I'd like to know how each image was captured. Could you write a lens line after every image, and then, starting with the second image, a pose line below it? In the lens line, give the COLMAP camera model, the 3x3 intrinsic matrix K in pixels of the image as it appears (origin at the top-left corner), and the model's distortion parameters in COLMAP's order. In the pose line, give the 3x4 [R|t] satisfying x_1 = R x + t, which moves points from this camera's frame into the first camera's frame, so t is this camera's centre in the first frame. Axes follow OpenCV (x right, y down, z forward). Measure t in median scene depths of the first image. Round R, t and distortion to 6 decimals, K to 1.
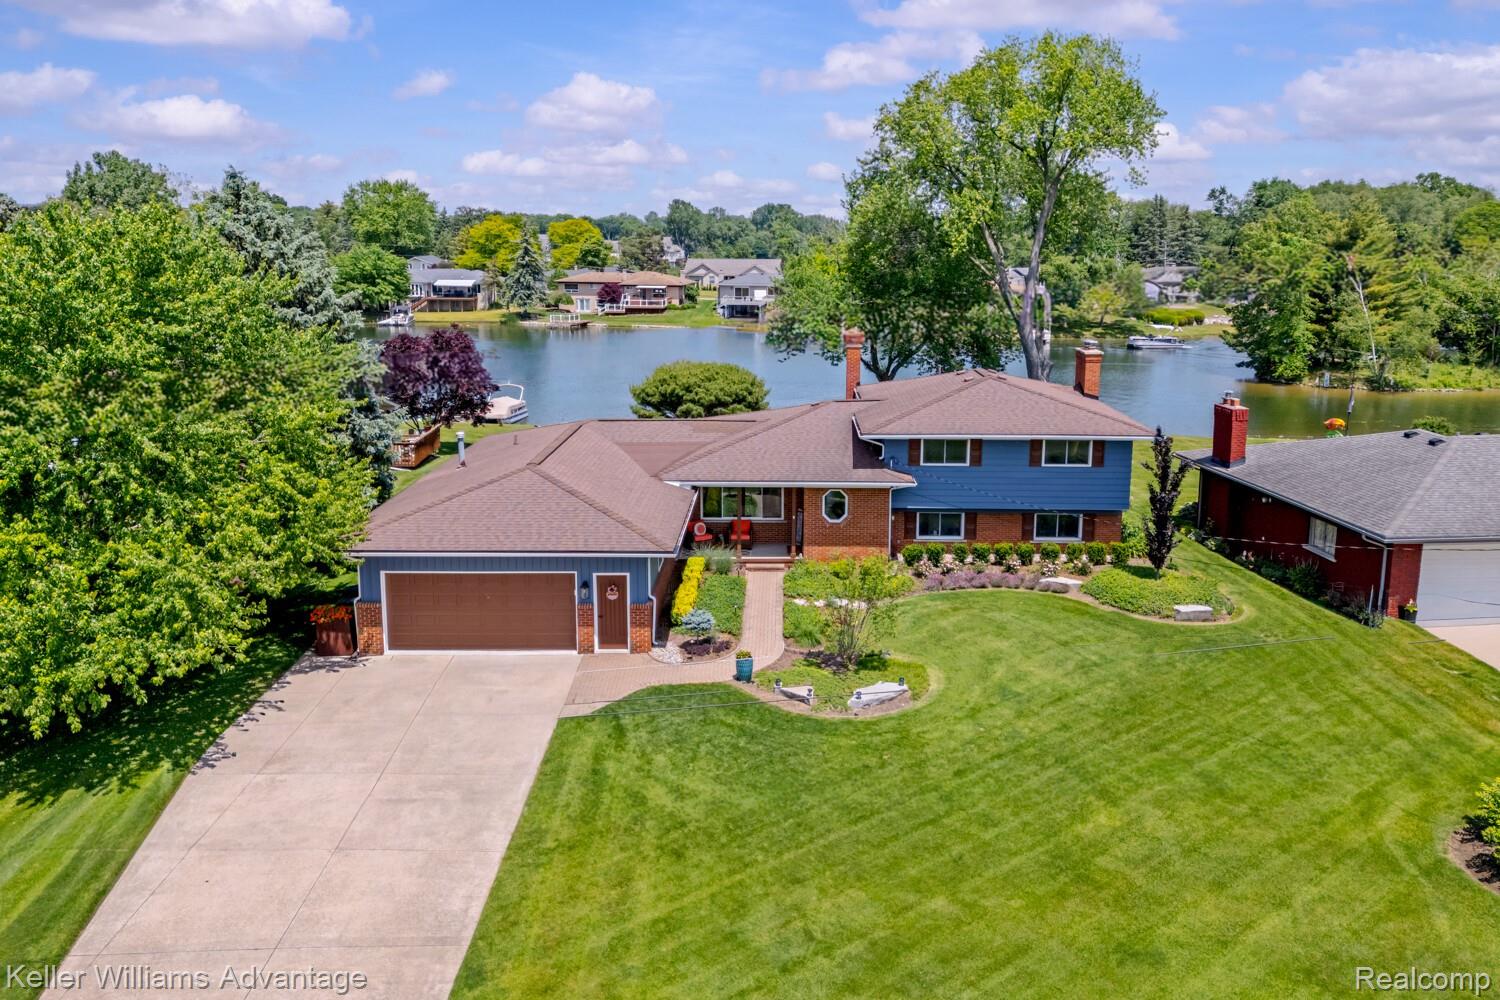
lens RADIAL K [[1177.8, 0, 750.0], [0, 1177.8, 500.0], [0, 0, 1]] dist [0.052820, -0.004338]
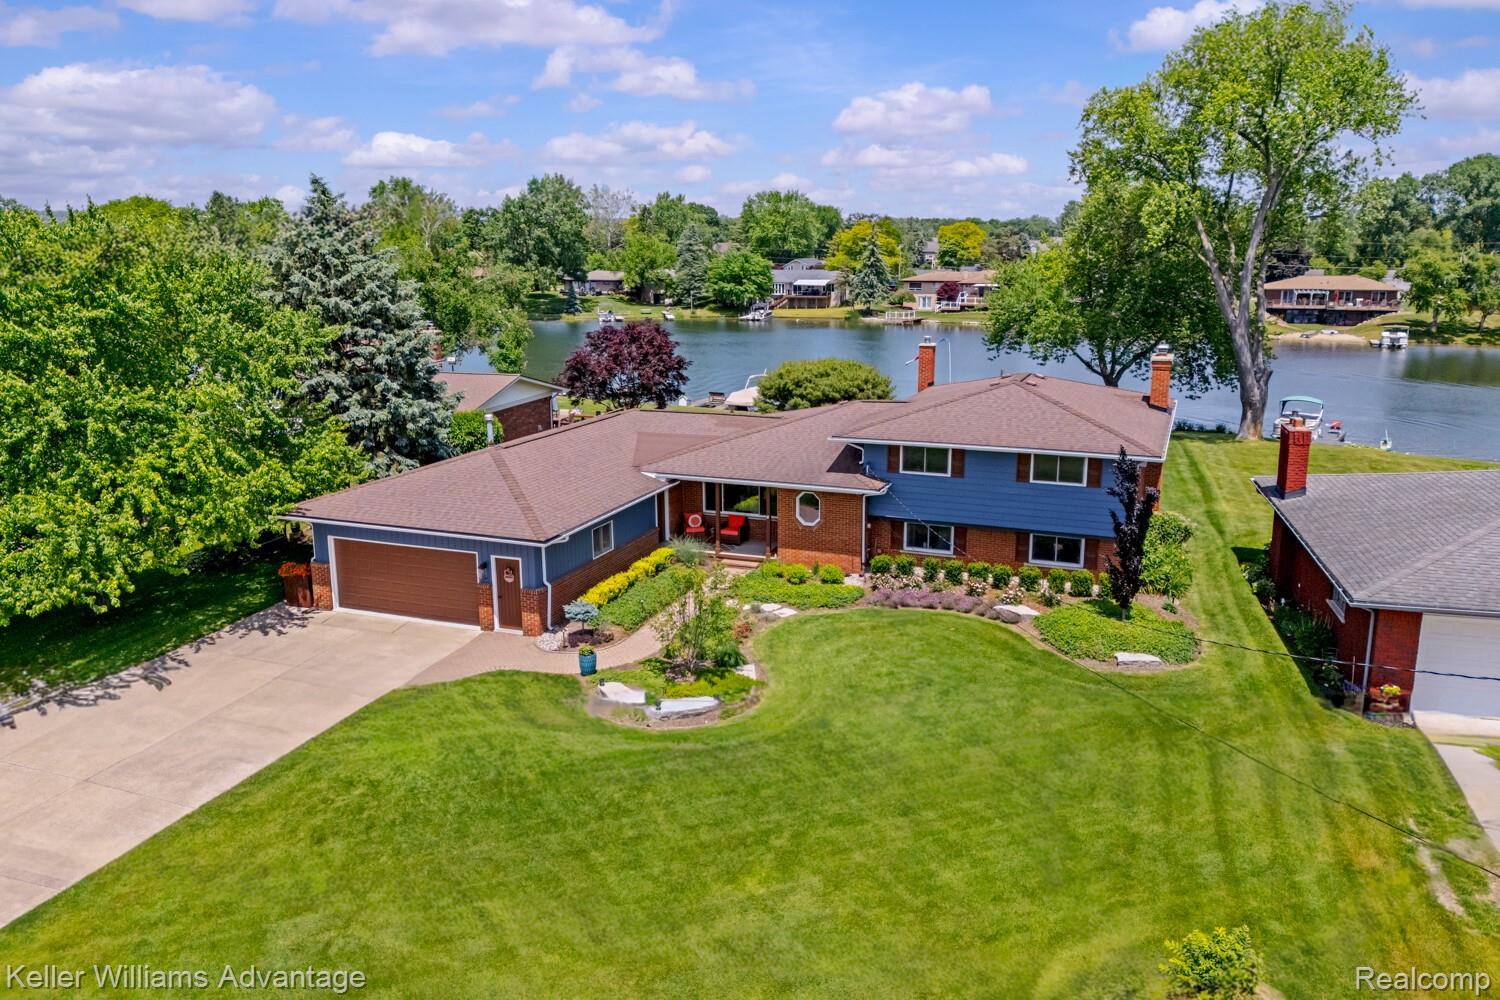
lens RADIAL K [[1081.4, 0, 750.0], [0, 1081.4, 500.0], [0, 0, 1]] dist [0.038818, -0.003548]
pose [[0.937576, 0.073662, -0.339890, 0.365534], [-0.068200, 0.997279, 0.028006, -0.026428], [0.341028, -0.003077, 0.940048, 0.157138]]
